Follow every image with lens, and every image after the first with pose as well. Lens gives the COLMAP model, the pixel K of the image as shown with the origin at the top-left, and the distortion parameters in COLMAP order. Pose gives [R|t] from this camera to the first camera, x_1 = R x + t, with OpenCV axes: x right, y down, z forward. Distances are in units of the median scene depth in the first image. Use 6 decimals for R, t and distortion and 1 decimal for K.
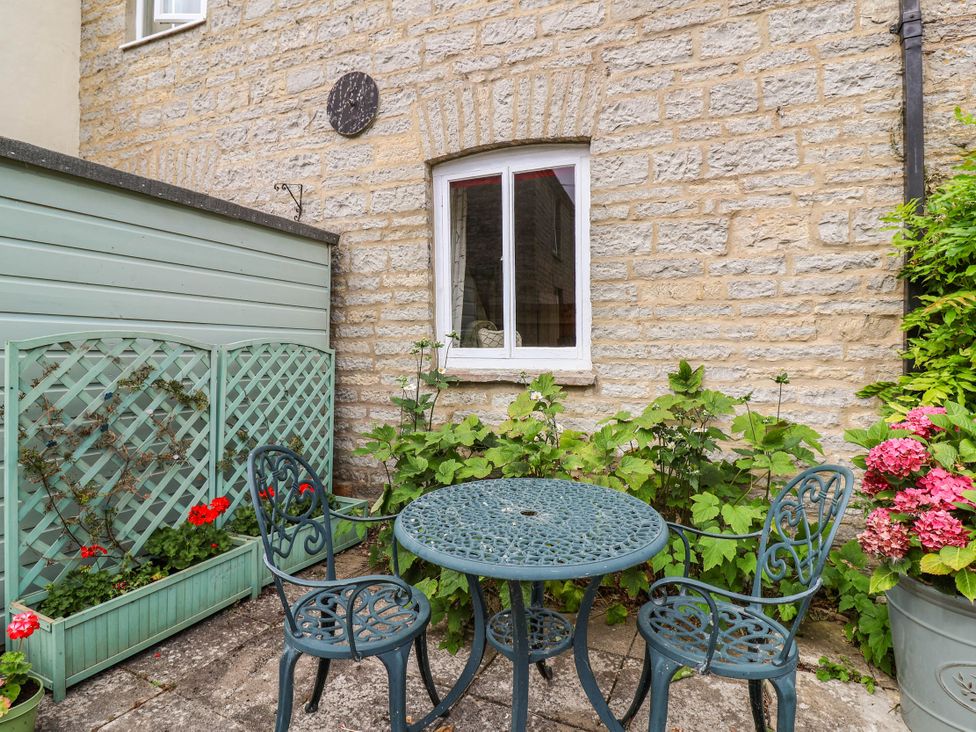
lens RADIAL K [[525.0, 0, 488.8], [0, 525.0, 353.5], [0, 0, 1]] dist [0.005509, -0.016239]
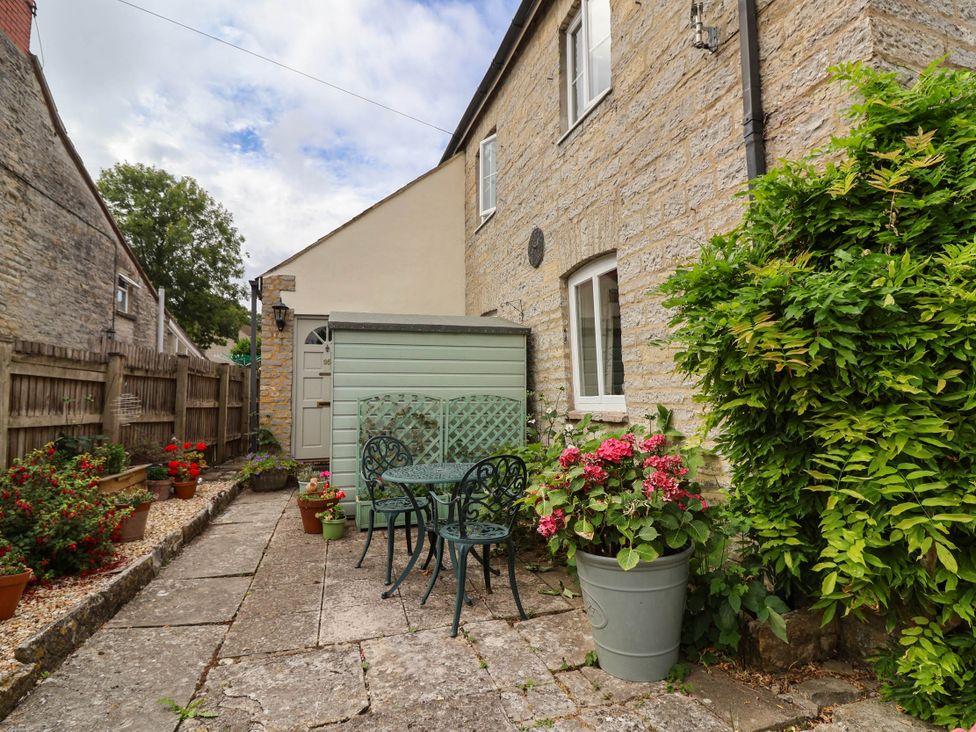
lens RADIAL K [[513.1, 0, 494.5], [0, 513.1, 356.0], [0, 0, 1]] dist [0.003190, -0.016441]
pose [[0.663388, -0.073138, -0.744693, 1.035723], [0.006946, 0.995771, -0.091609, 0.008298], [0.748244, 0.055599, 0.661090, -0.169211]]
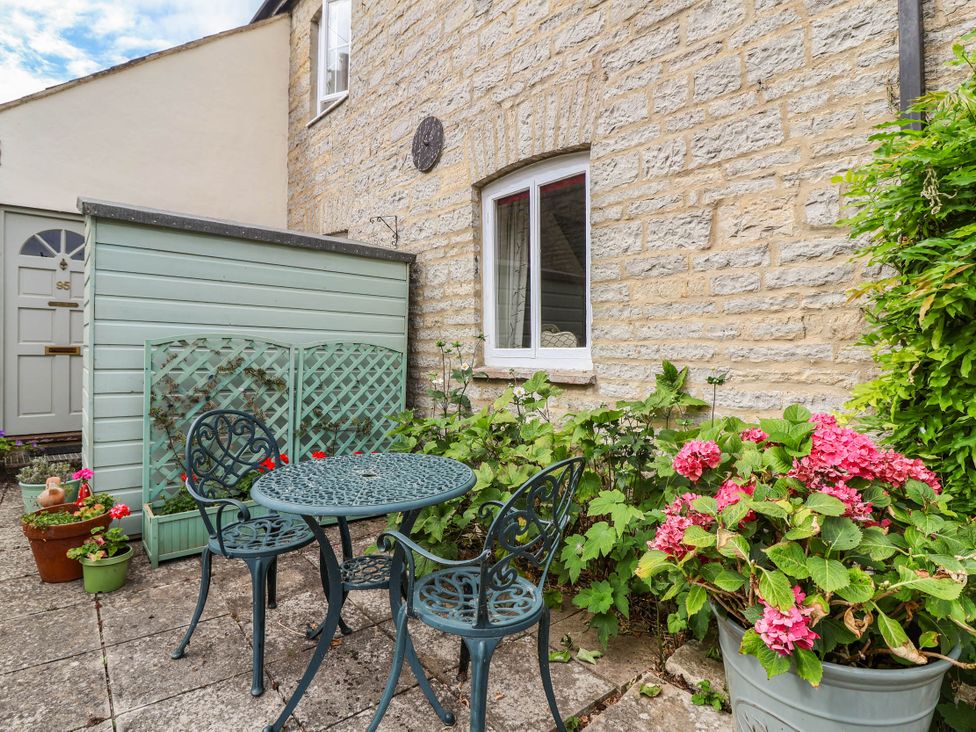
lens RADIAL K [[505.6, 0, 489.7], [0, 505.6, 357.2], [0, 0, 1]] dist [0.001712, -0.014207]
pose [[0.908706, 0.011854, -0.417269, 0.449236], [-0.013460, 0.999909, -0.000909, 0.011666], [0.417221, 0.006442, 0.908782, 0.020858]]
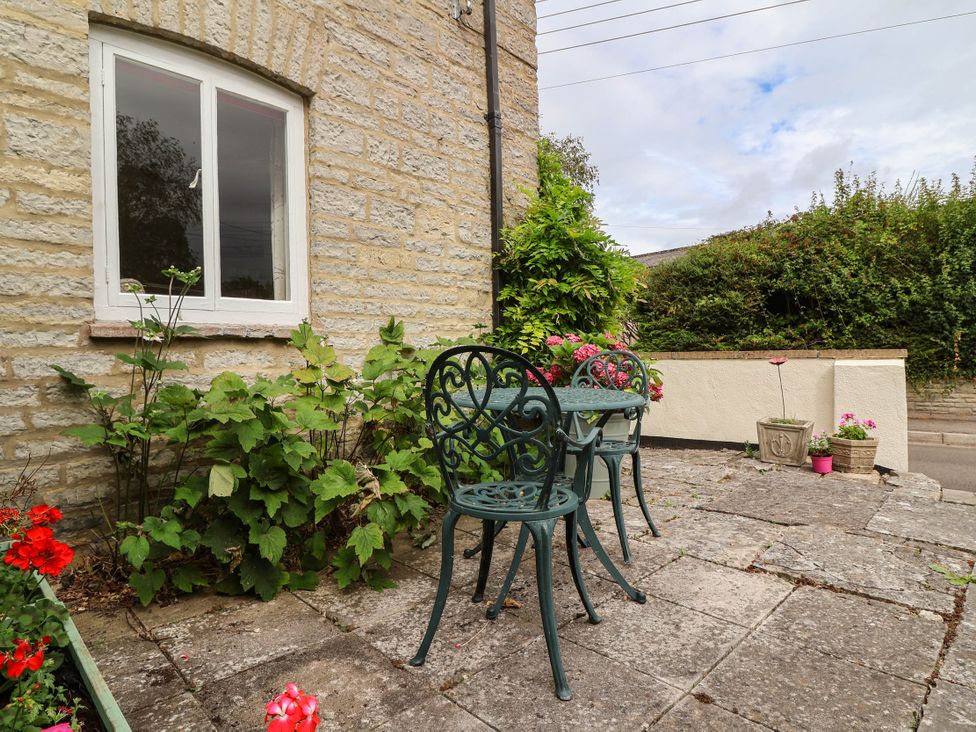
lens RADIAL K [[543.8, 0, 488.7], [0, 543.8, 358.1], [0, 0, 1]] dist [0.003507, -0.019880]
pose [[0.346151, -0.015623, 0.938049, -0.706840], [0.030048, 0.999533, 0.005559, 0.106873], [-0.937697, 0.026262, 0.346459, 0.351082]]
